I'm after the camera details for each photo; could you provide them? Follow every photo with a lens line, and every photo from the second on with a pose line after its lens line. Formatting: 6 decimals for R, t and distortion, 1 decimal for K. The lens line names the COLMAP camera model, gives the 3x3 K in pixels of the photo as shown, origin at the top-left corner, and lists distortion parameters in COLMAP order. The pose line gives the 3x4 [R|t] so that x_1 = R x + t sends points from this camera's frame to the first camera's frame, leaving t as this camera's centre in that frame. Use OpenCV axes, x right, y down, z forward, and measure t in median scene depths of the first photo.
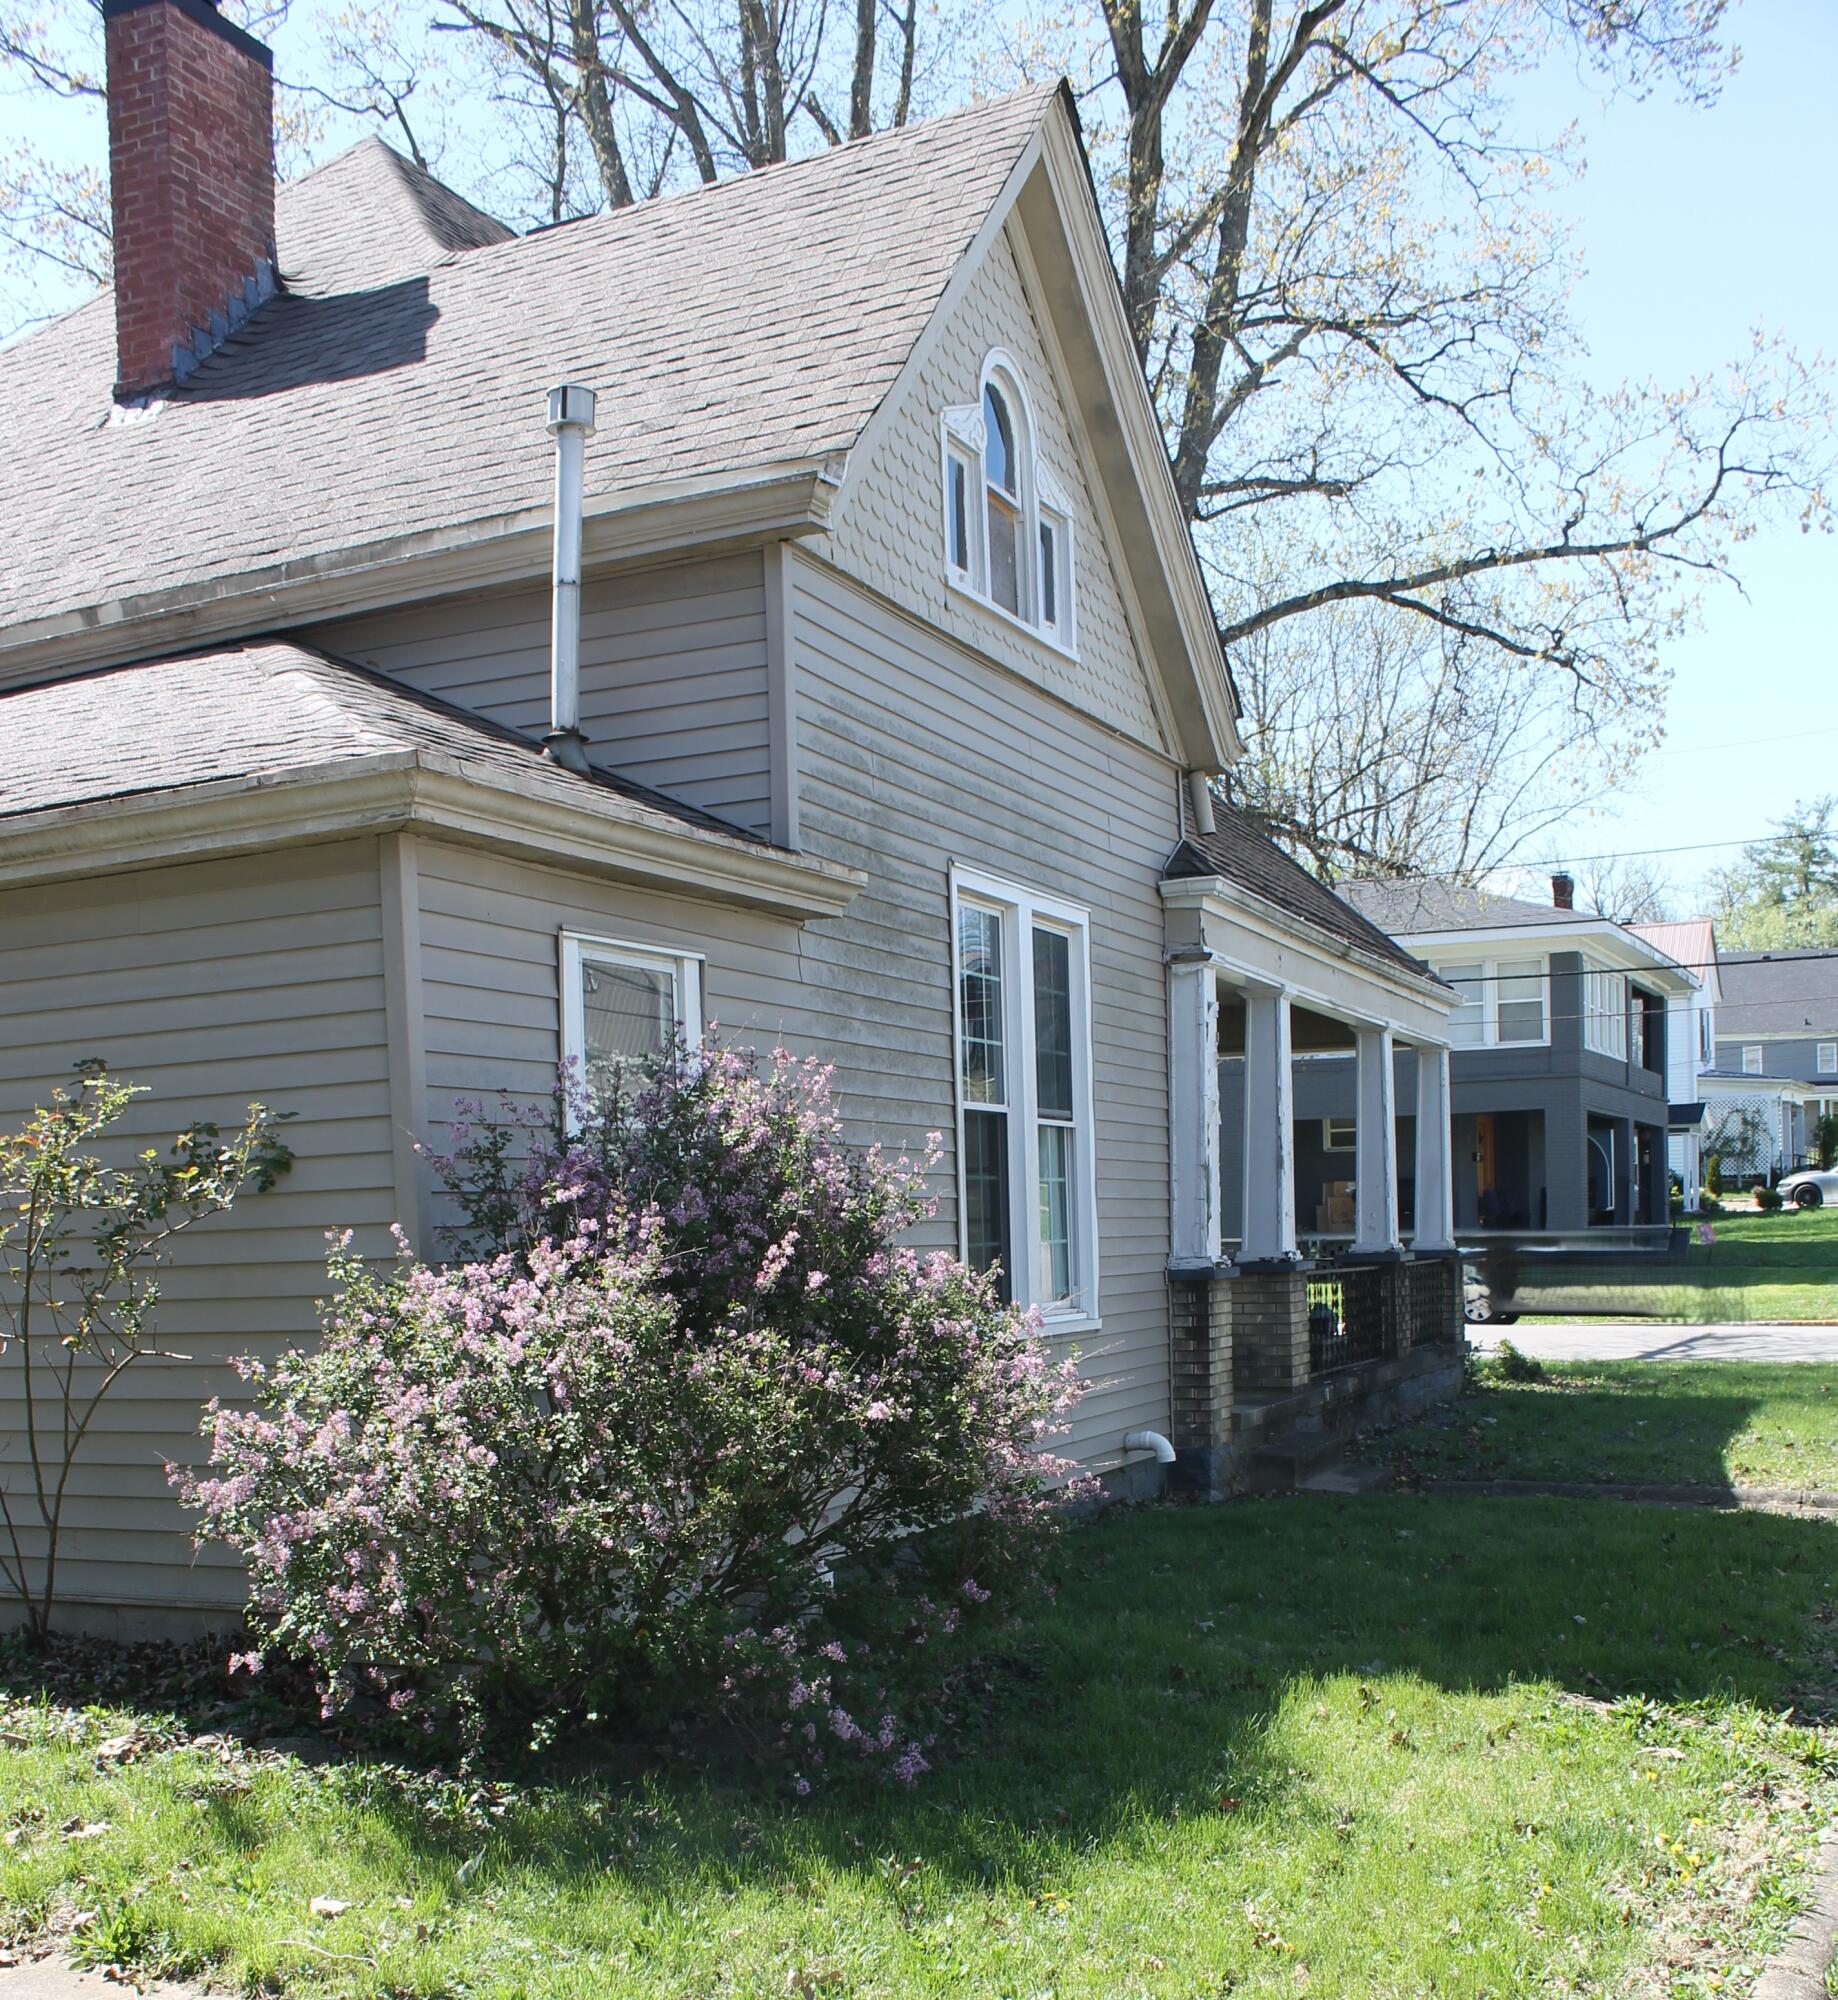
lens RADIAL K [[2259.4, 0, 916.2], [0, 2259.4, 1350.7], [0, 0, 1]] dist [-0.154048, 0.158872]
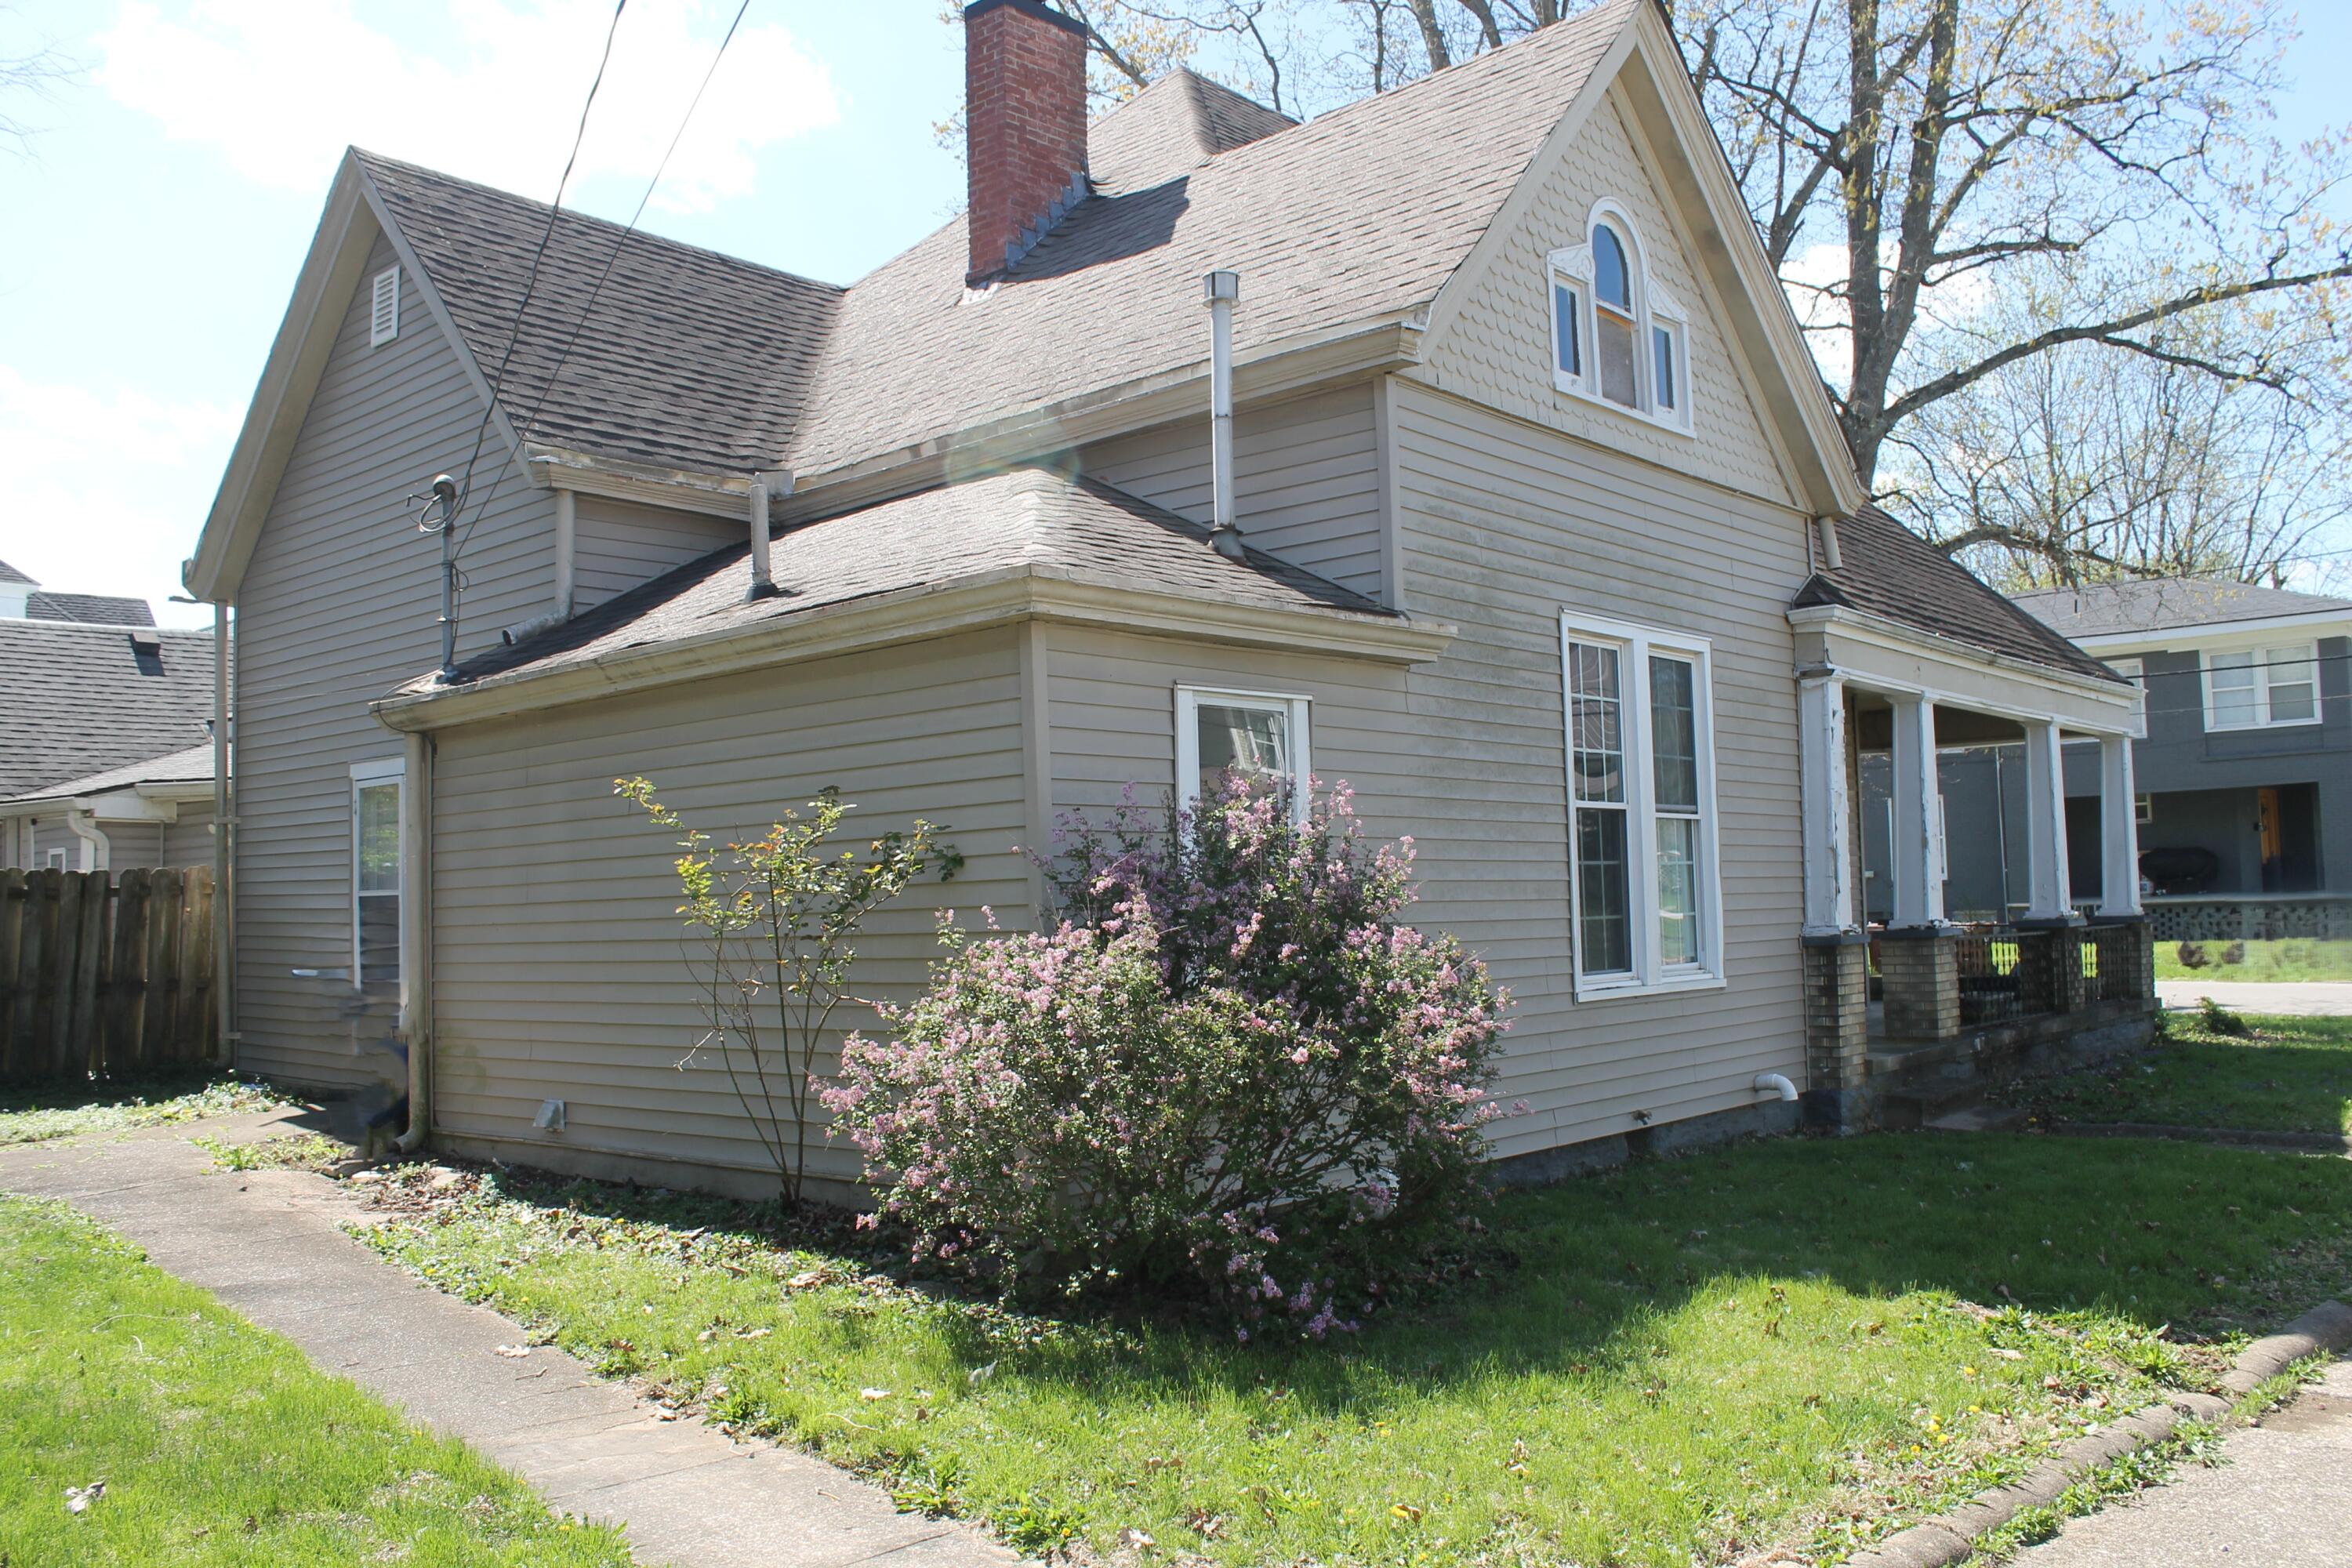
lens RADIAL K [[1931.5, 0, 1238.5], [0, 1931.5, 791.3], [0, 0, 1]] dist [-0.142413, 0.144680]
pose [[0.962019, -0.015179, -0.272560, 0.136292], [-0.014263, 0.994294, -0.105715, -0.002336], [0.272609, 0.105587, 0.956314, -0.059614]]
